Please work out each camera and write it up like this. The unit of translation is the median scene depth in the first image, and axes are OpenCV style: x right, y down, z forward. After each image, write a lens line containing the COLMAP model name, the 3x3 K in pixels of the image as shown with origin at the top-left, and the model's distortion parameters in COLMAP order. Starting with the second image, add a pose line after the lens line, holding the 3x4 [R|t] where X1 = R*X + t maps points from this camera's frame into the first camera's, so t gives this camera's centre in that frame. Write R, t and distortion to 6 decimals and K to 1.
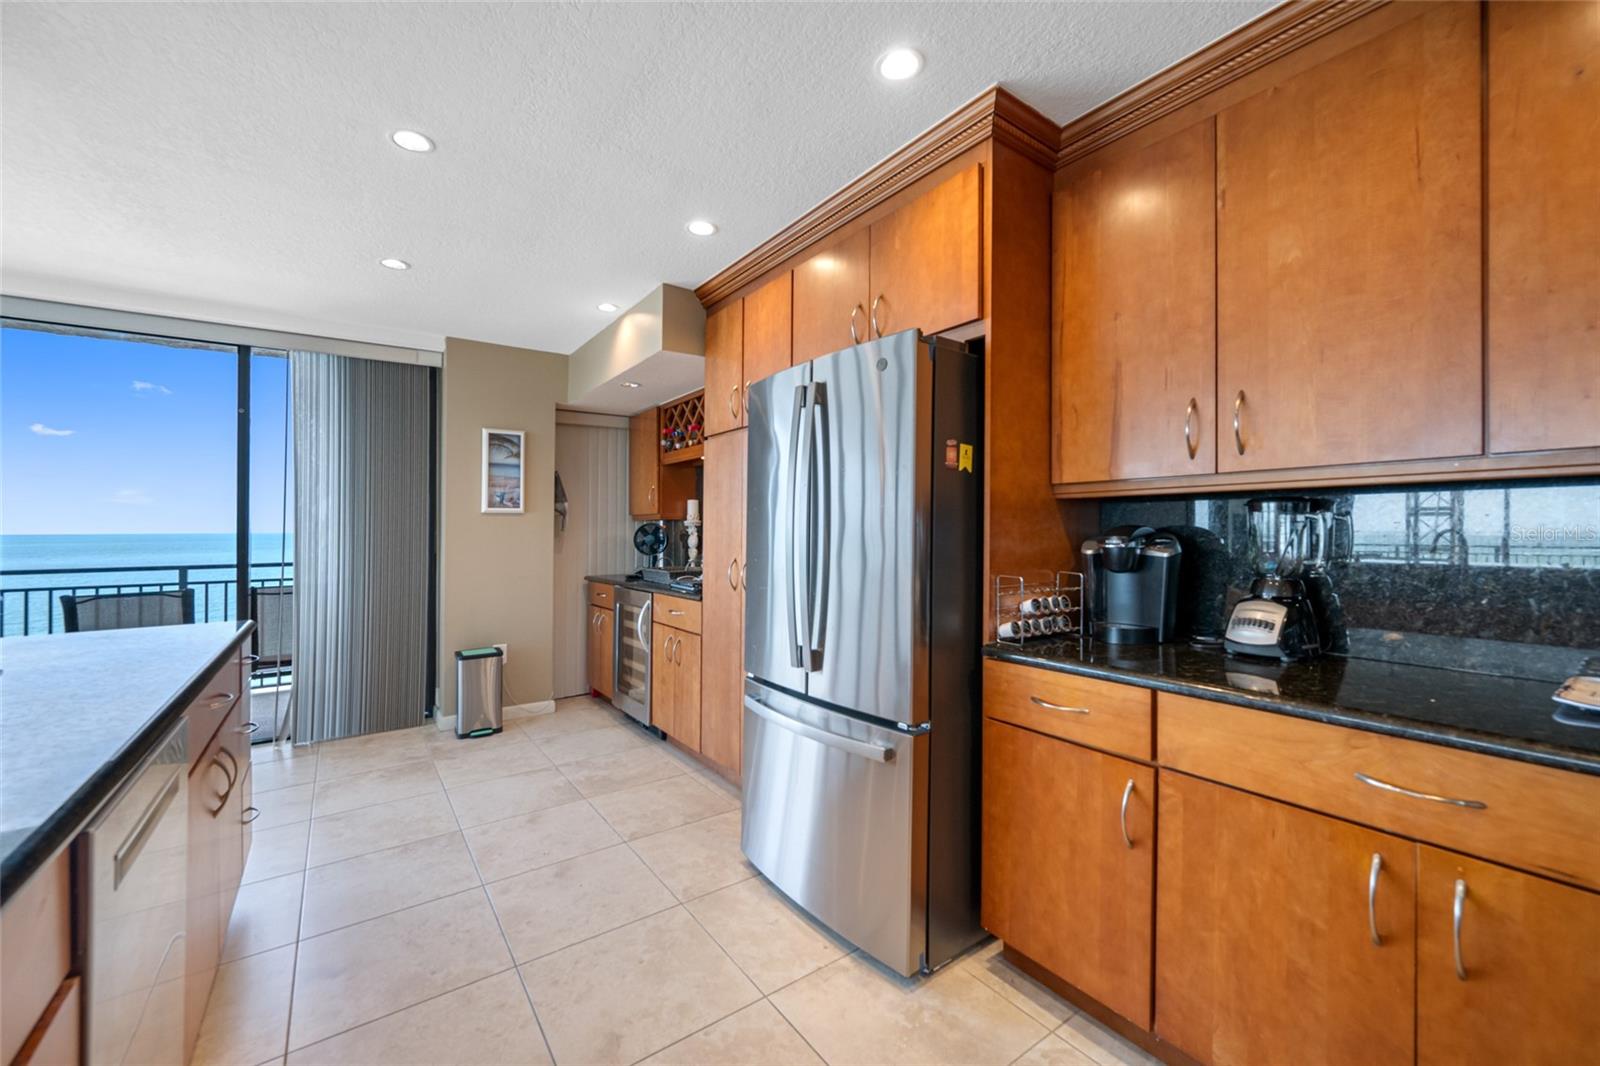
lens RADIAL K [[633.8, 0, 800.9], [0, 633.8, 527.2], [0, 0, 1]] dist [-0.001442, -0.000442]
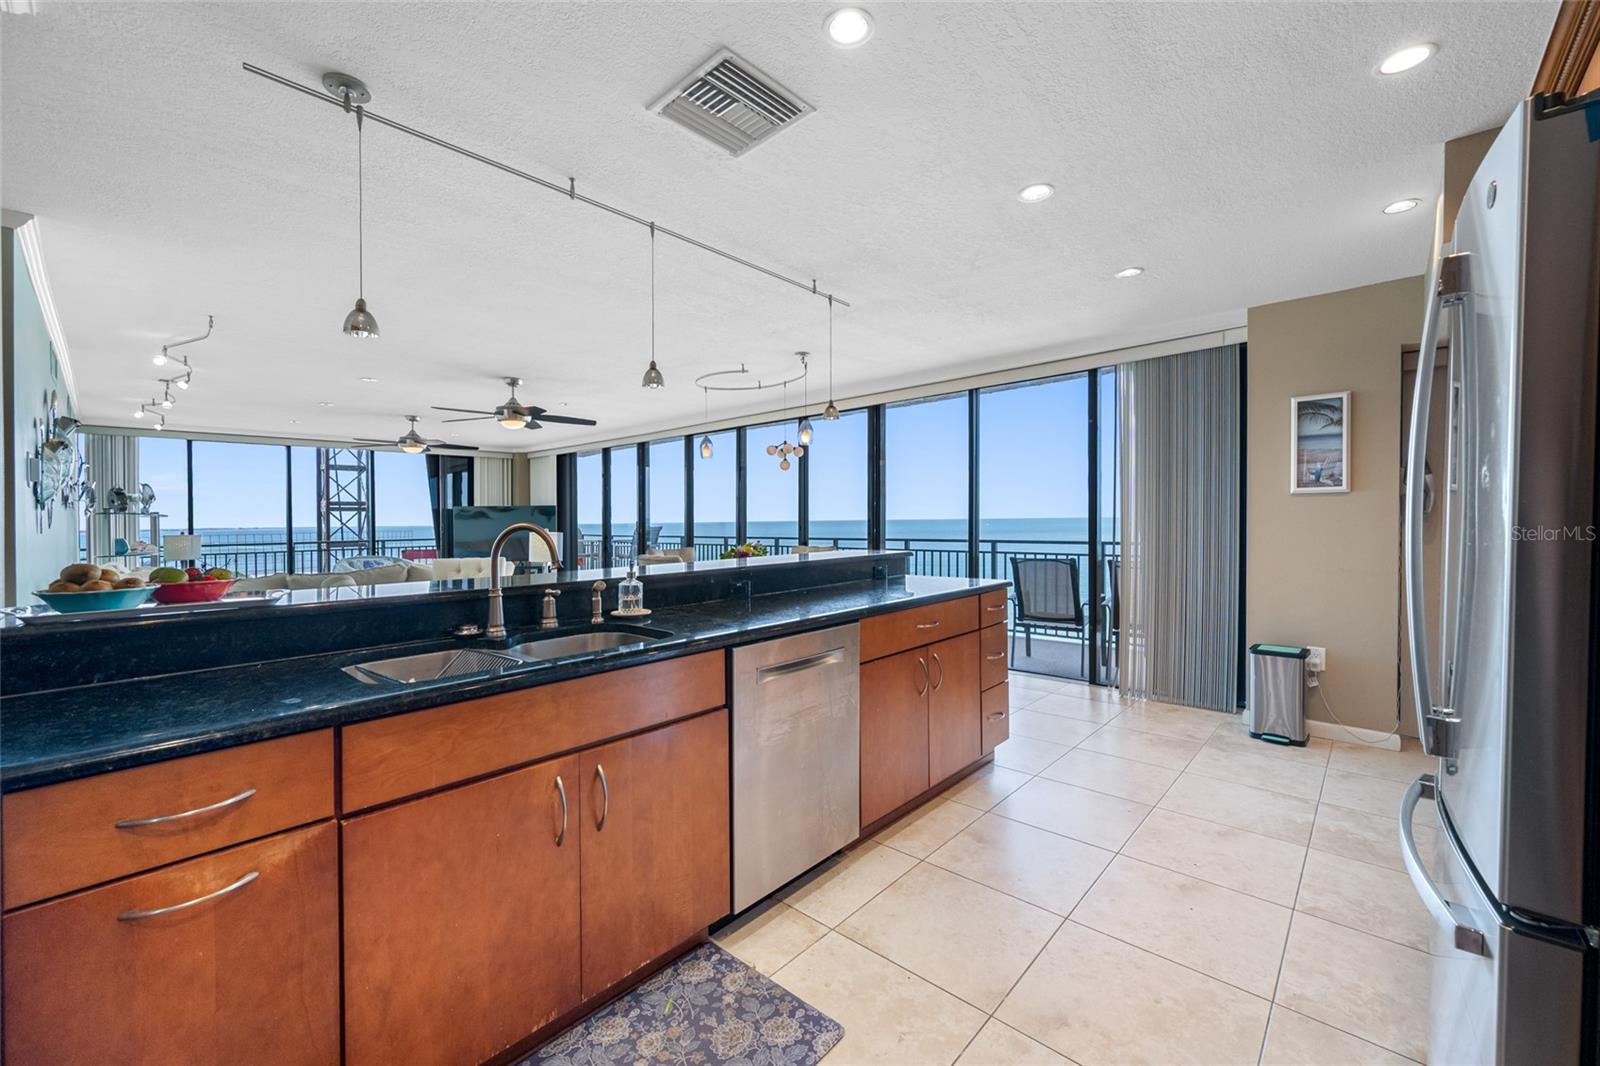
lens RADIAL K [[633.8, 0, 794.0], [0, 633.8, 517.9], [0, 0, 1]] dist [-0.001442, -0.000442]
pose [[0.191708, 0.000297, -0.981452, 0.255570], [0.013259, 0.999908, 0.002893, -0.001094], [0.981362, -0.013568, 0.191687, 0.165688]]
